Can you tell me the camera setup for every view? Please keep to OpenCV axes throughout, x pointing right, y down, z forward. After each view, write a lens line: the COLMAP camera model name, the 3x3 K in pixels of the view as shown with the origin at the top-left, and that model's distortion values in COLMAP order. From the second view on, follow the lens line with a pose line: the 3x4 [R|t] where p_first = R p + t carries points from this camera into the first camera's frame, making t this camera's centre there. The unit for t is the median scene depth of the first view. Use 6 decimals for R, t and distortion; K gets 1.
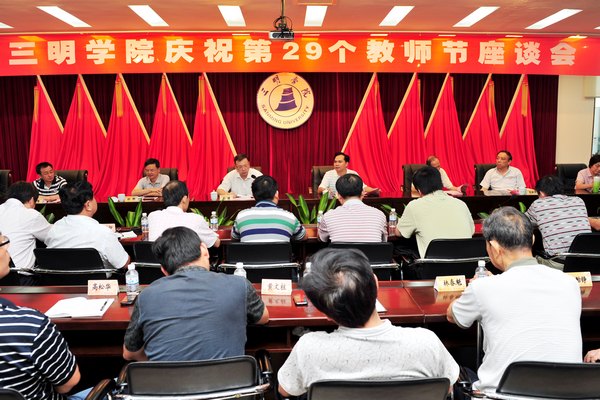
lens RADIAL K [[458.5, 0, 299.9], [0, 458.5, 174.1], [0, 0, 1]] dist [-0.041212, 0.000321]
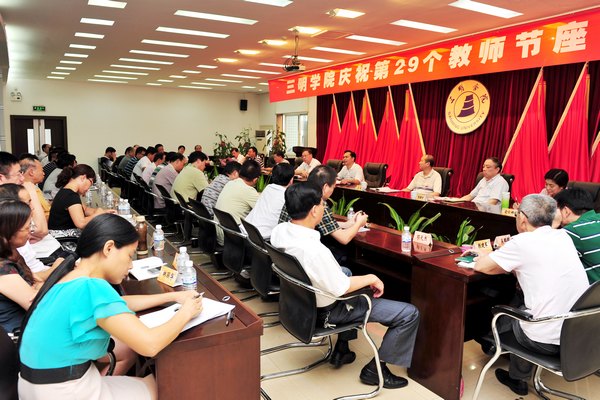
lens RADIAL K [[469.9, 0, 300.0], [0, 469.9, 200.0], [0, 0, 1]] dist [-0.030783, 0.000380]
pose [[0.442150, 0.131201, -0.887294, 0.834257], [-0.103483, 0.990100, 0.094836, -0.012516], [0.890952, 0.049888, 0.451349, 0.199117]]
